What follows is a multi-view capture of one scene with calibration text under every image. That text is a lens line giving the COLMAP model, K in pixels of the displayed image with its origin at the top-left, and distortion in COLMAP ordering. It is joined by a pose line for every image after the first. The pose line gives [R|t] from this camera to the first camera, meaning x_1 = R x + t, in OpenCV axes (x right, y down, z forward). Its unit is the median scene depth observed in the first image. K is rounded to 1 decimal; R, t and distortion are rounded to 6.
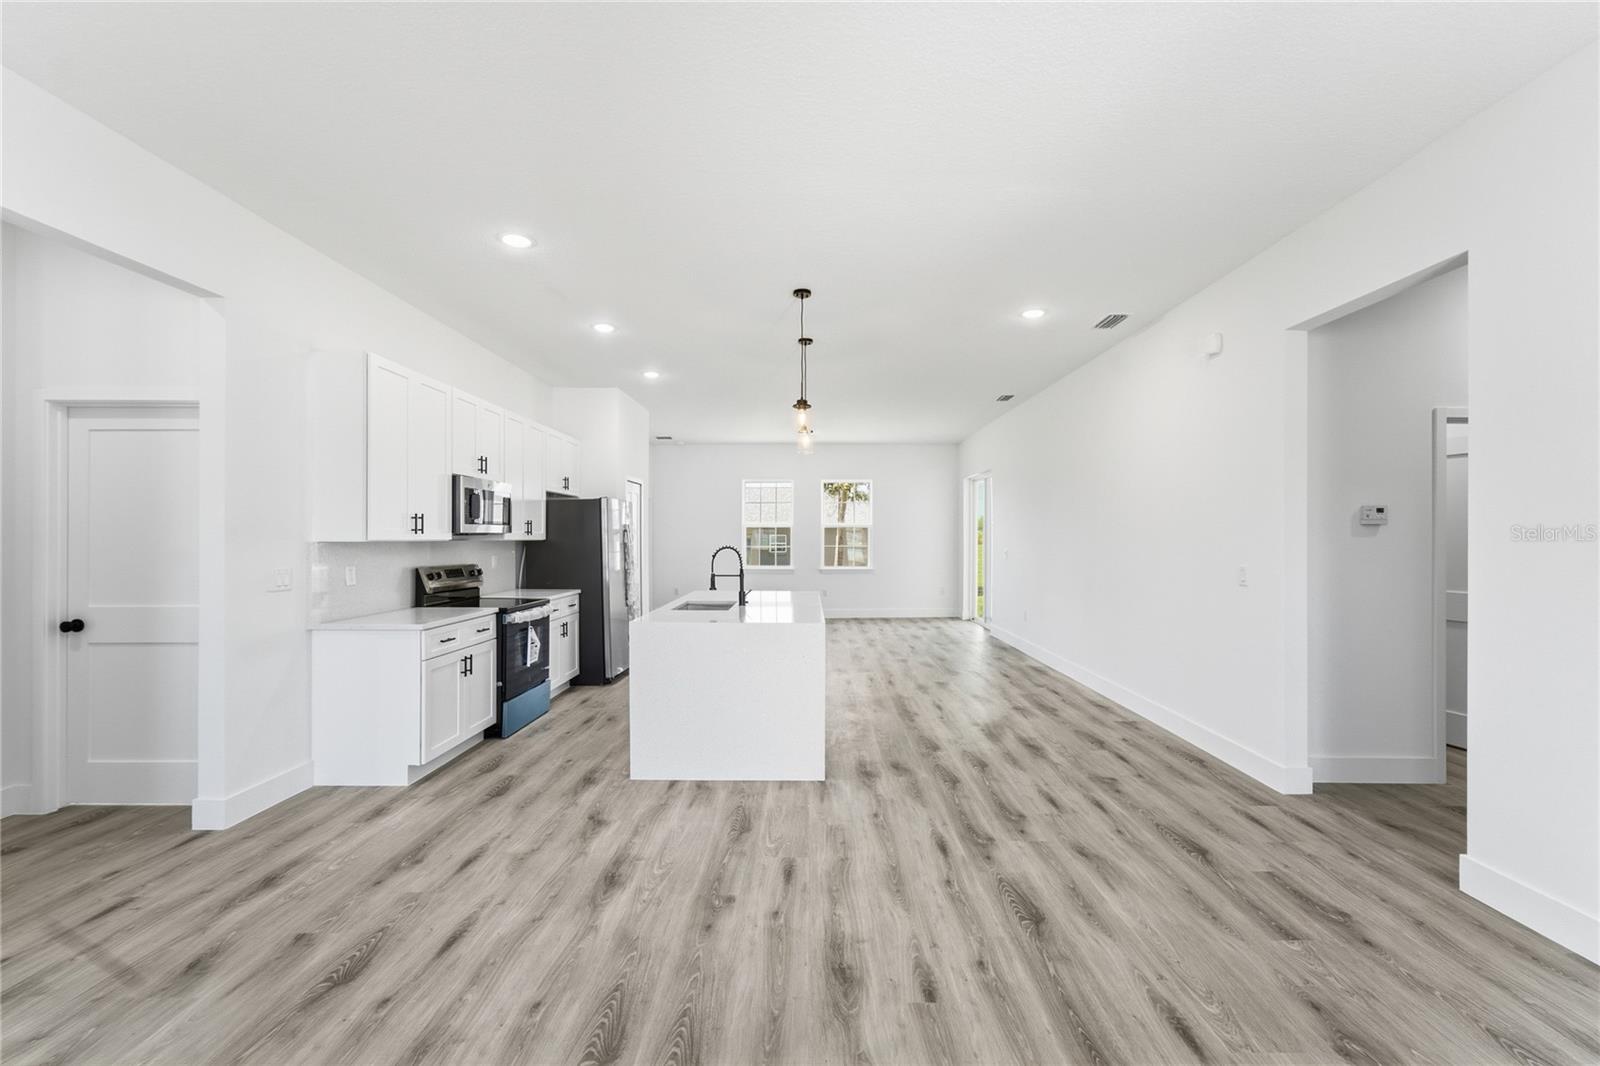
lens RADIAL K [[658.8, 0, 808.8], [0, 658.8, 537.1], [0, 0, 1]] dist [-0.018921, 0.007141]
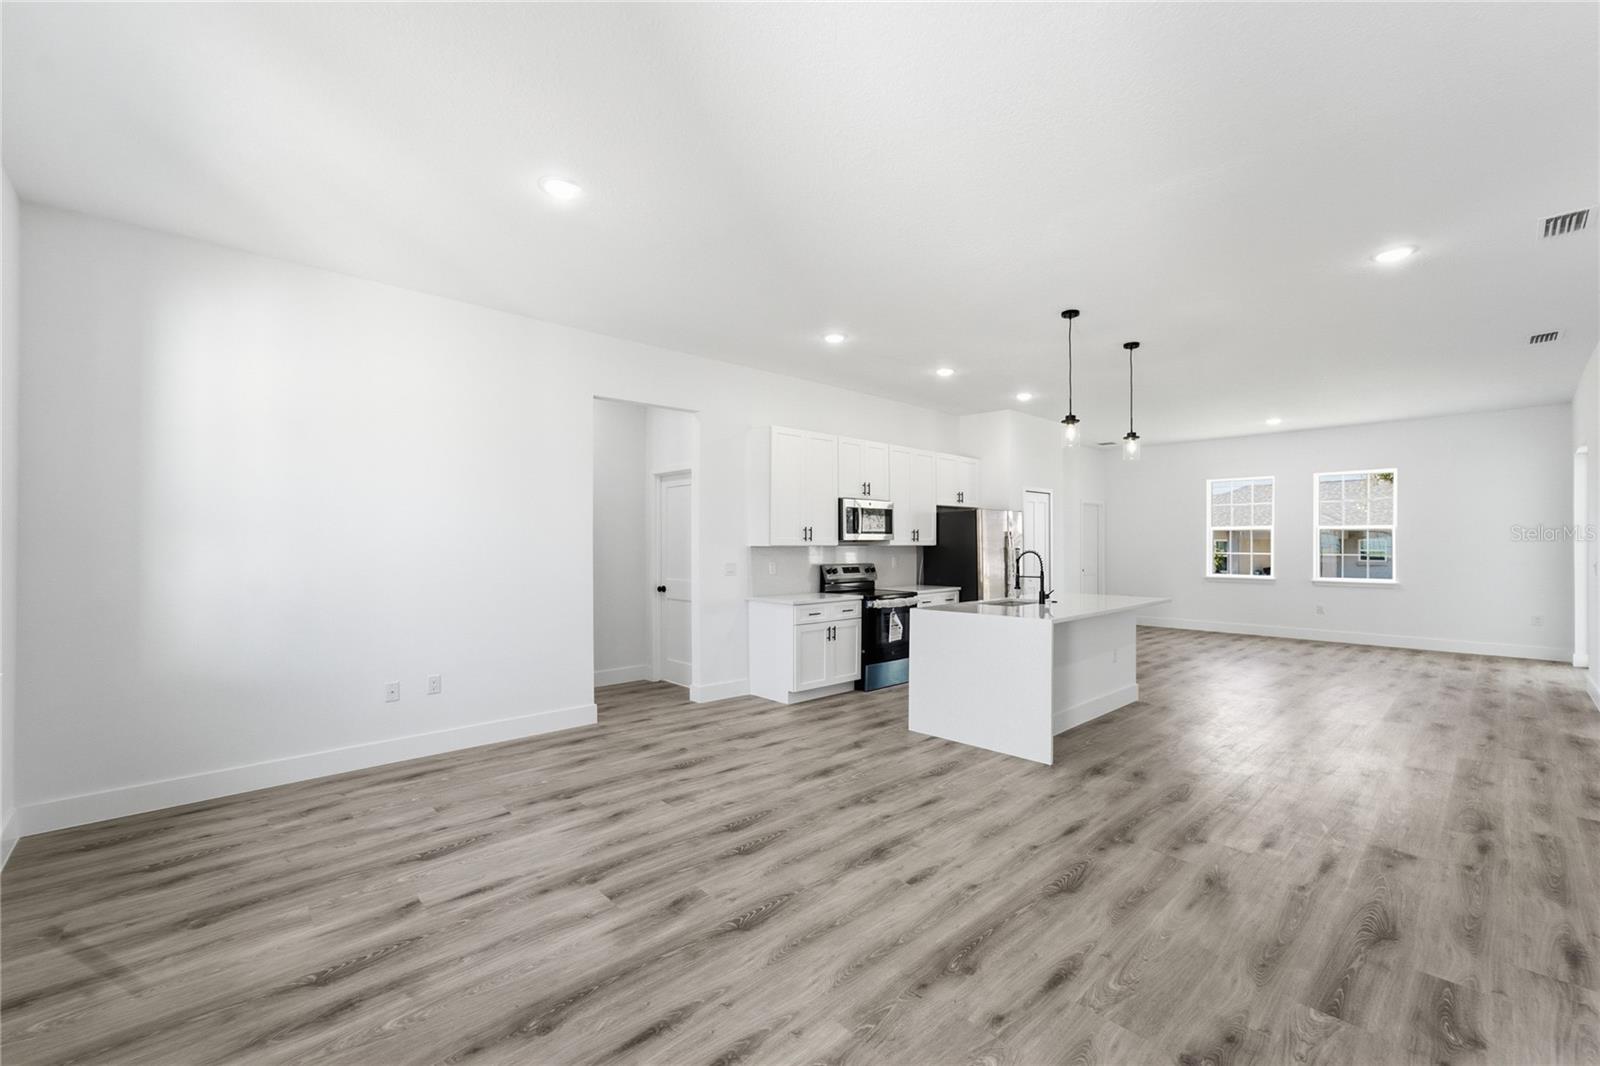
lens RADIAL K [[658.8, 0, 798.0], [0, 658.8, 545.0], [0, 0, 1]] dist [-0.018921, 0.007141]
pose [[0.680945, 0.000287, -0.732334, 0.560517], [0.002997, 0.999990, 0.003178, -0.003518], [0.732328, -0.004359, 0.680938, -0.056501]]
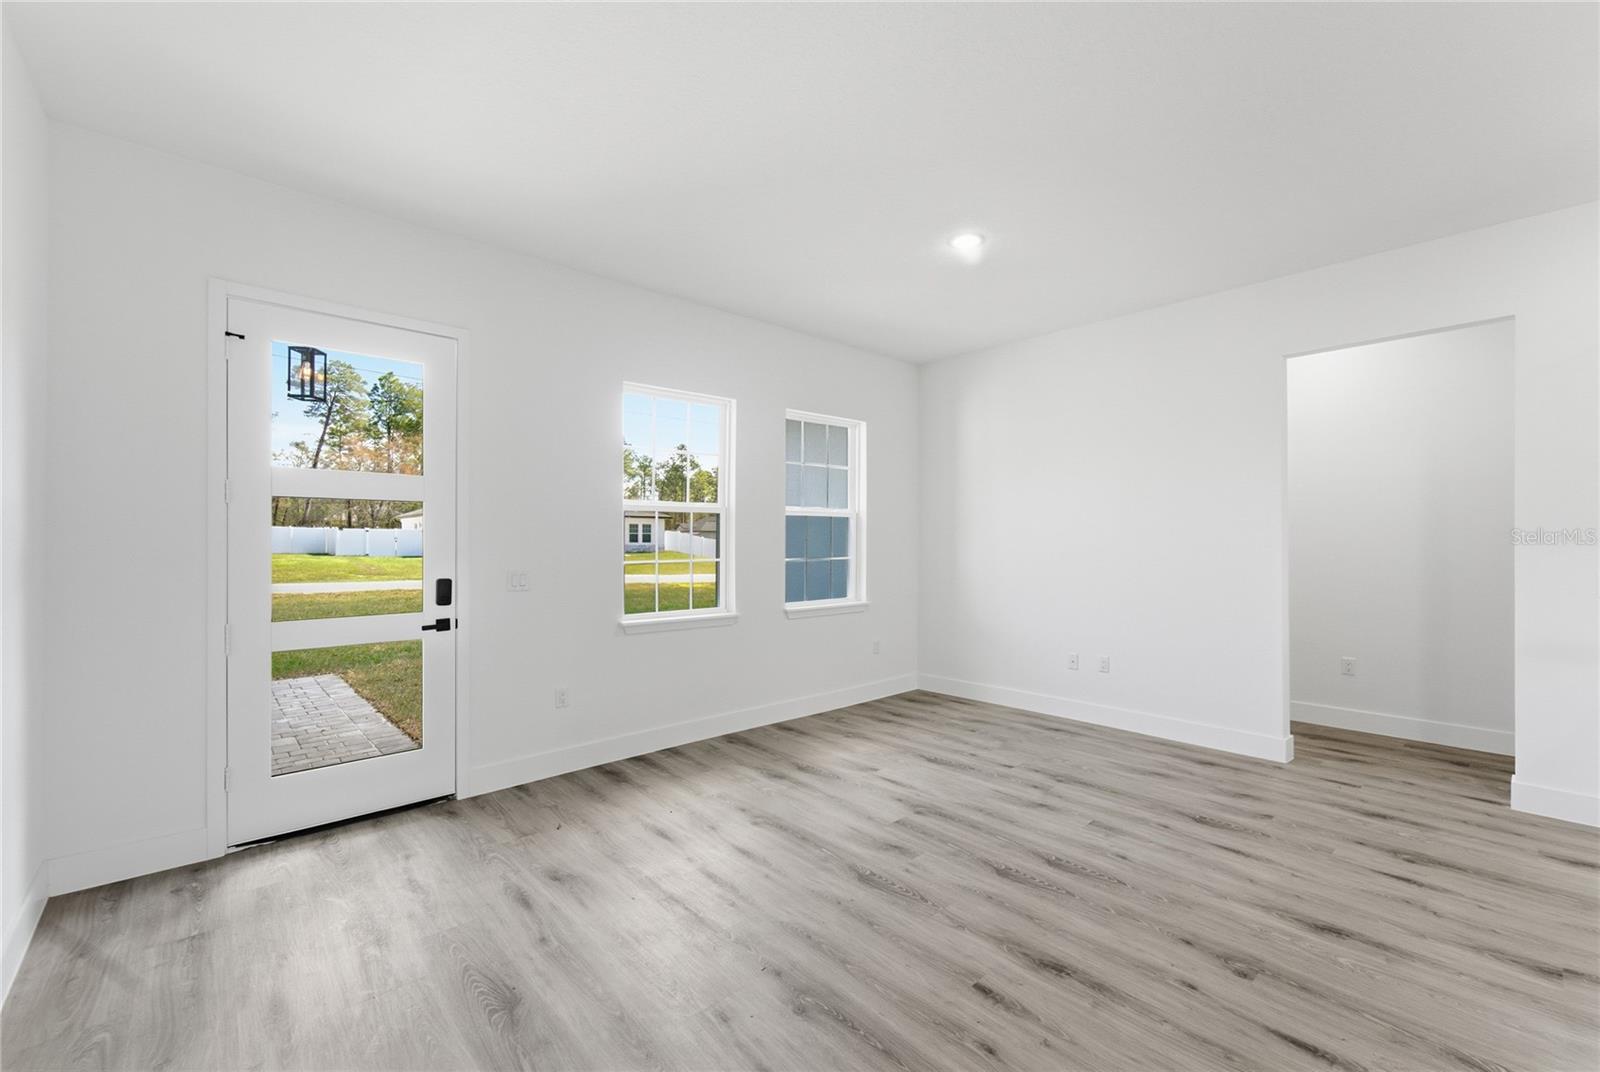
lens RADIAL K [[658.8, 0, 812.4], [0, 658.8, 531.2], [0, 0, 1]] dist [-0.018921, 0.007141]
pose [[-0.740608, -0.008834, -0.671879, 0.587792], [0.003287, 0.999854, -0.016769, 0.001115], [0.671929, -0.014627, -0.740471, 0.868756]]
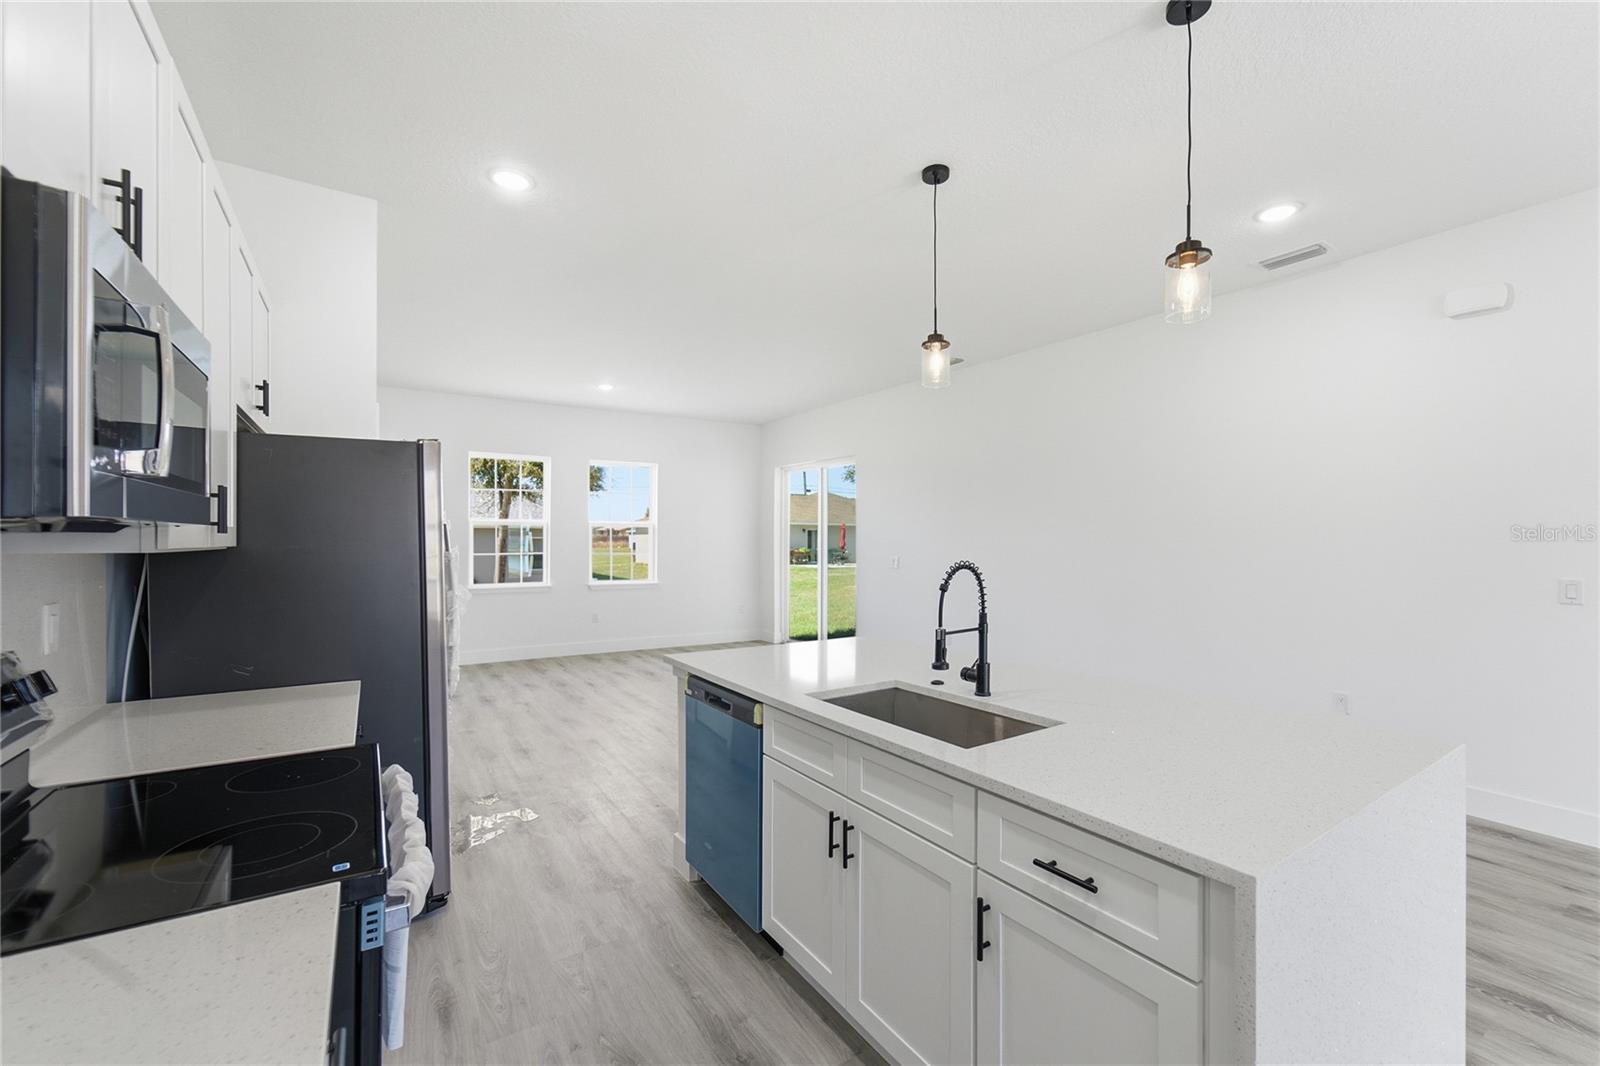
lens RADIAL K [[658.8, 0, 797.3], [0, 658.8, 532.8], [0, 0, 1]] dist [-0.018921, 0.007141]
pose [[0.831026, 0.008917, 0.556161, -0.584988], [-0.002862, 0.999927, -0.011755, -0.001949], [-0.556226, 0.008177, 0.830991, 0.924244]]
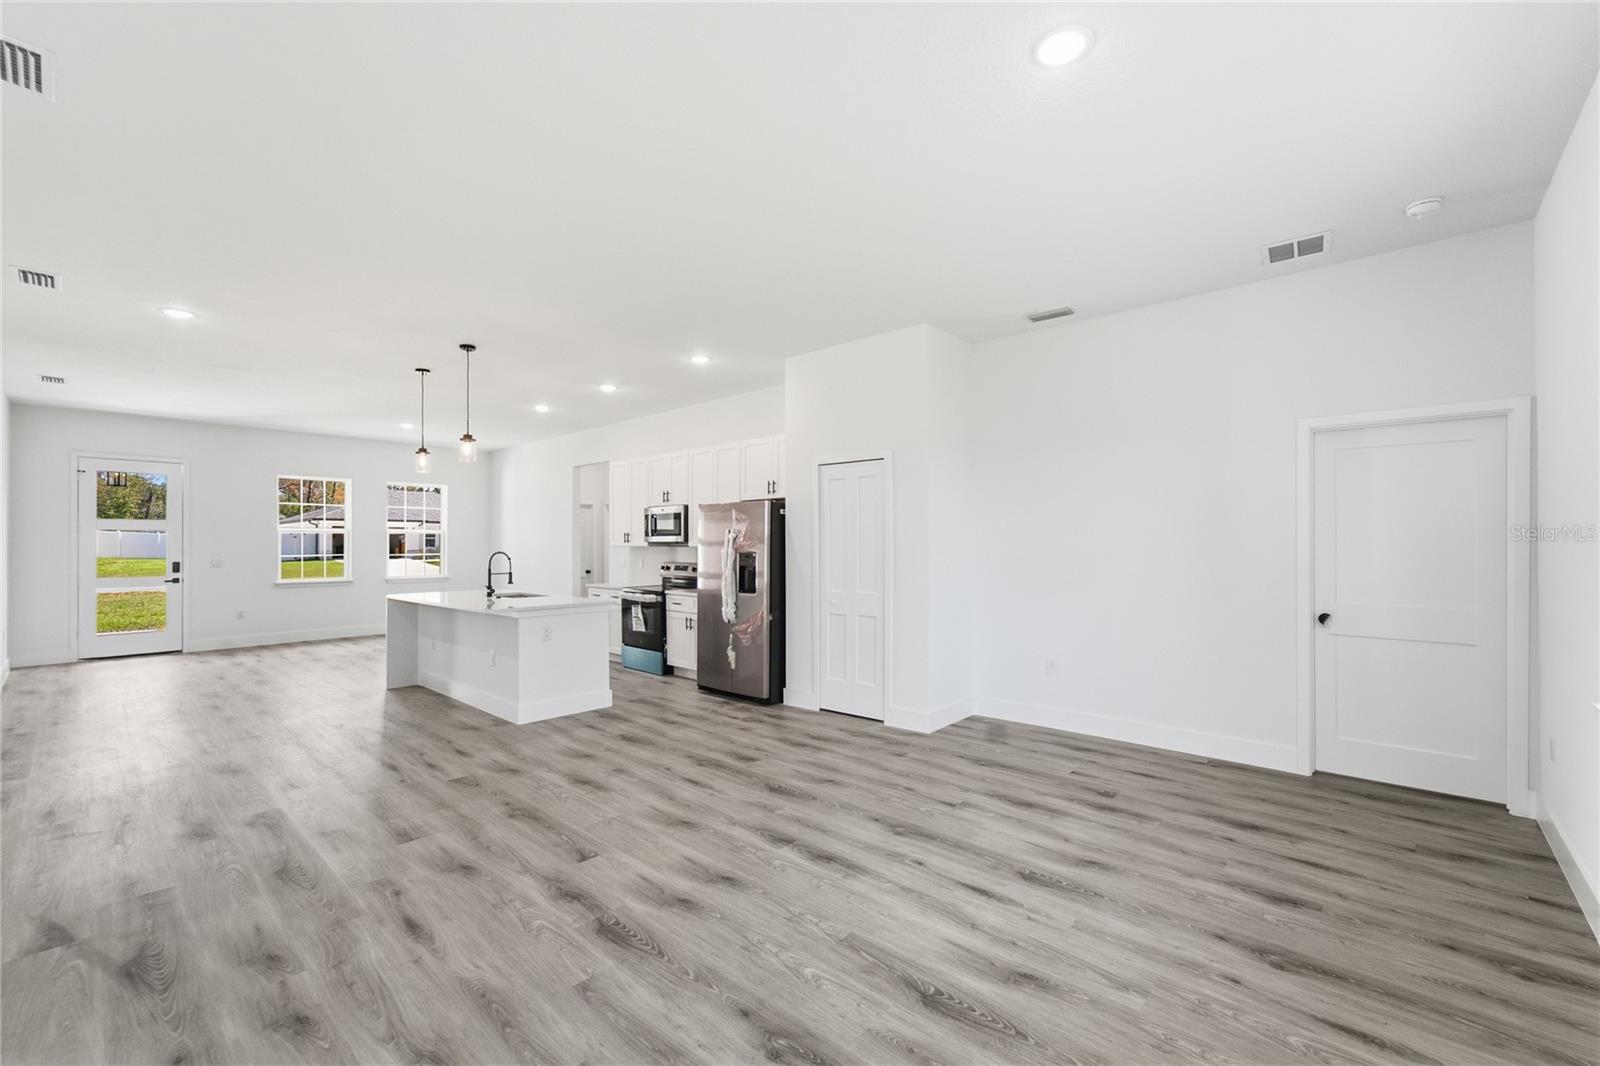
lens RADIAL K [[658.8, 0, 798.7], [0, 658.8, 534.6], [0, 0, 1]] dist [-0.018921, 0.007141]
pose [[-0.669520, -0.007873, -0.742752, 0.591514], [0.005968, 0.999855, -0.015978, 0.003039], [0.742770, -0.015130, -0.669376, 3.021037]]
